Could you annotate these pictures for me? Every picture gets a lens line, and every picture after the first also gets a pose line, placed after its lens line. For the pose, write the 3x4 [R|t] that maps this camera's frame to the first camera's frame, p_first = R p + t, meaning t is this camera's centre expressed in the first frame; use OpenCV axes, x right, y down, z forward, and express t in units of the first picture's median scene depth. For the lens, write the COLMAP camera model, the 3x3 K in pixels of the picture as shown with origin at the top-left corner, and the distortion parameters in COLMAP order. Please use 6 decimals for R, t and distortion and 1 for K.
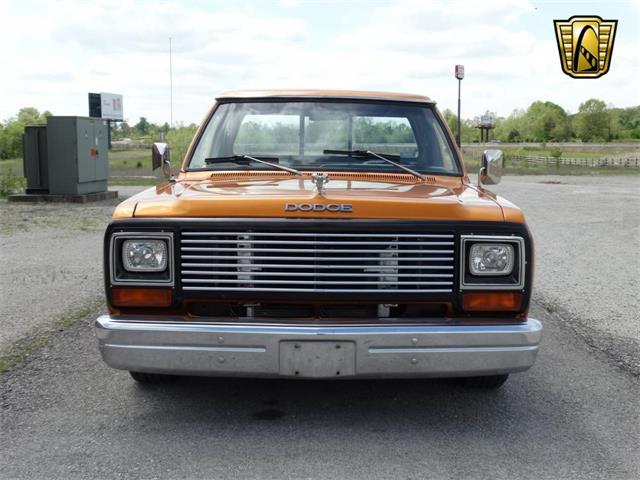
lens RADIAL K [[839.9, 0, 320.2], [0, 839.9, 238.8], [0, 0, 1]] dist [-0.003722, 0.000000]
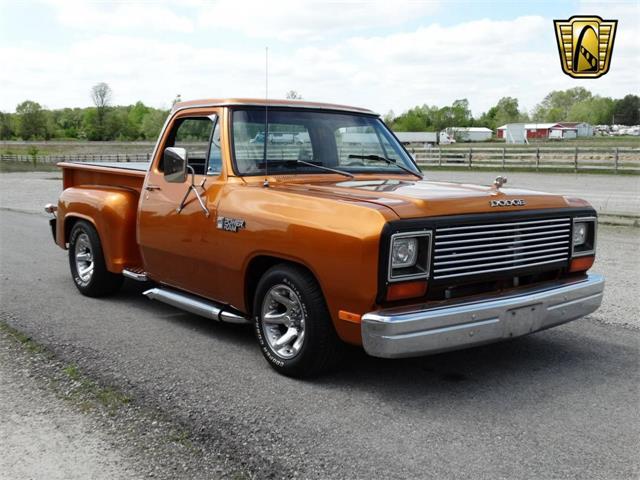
lens RADIAL K [[759.4, 0, 318.9], [0, 759.4, 243.7], [0, 0, 1]] dist [-0.004434, 0.000000]
pose [[0.765124, -0.077585, 0.639192, -0.844579], [0.064351, 0.996958, 0.043982, -0.039157], [-0.640660, 0.007481, 0.767788, 0.272077]]
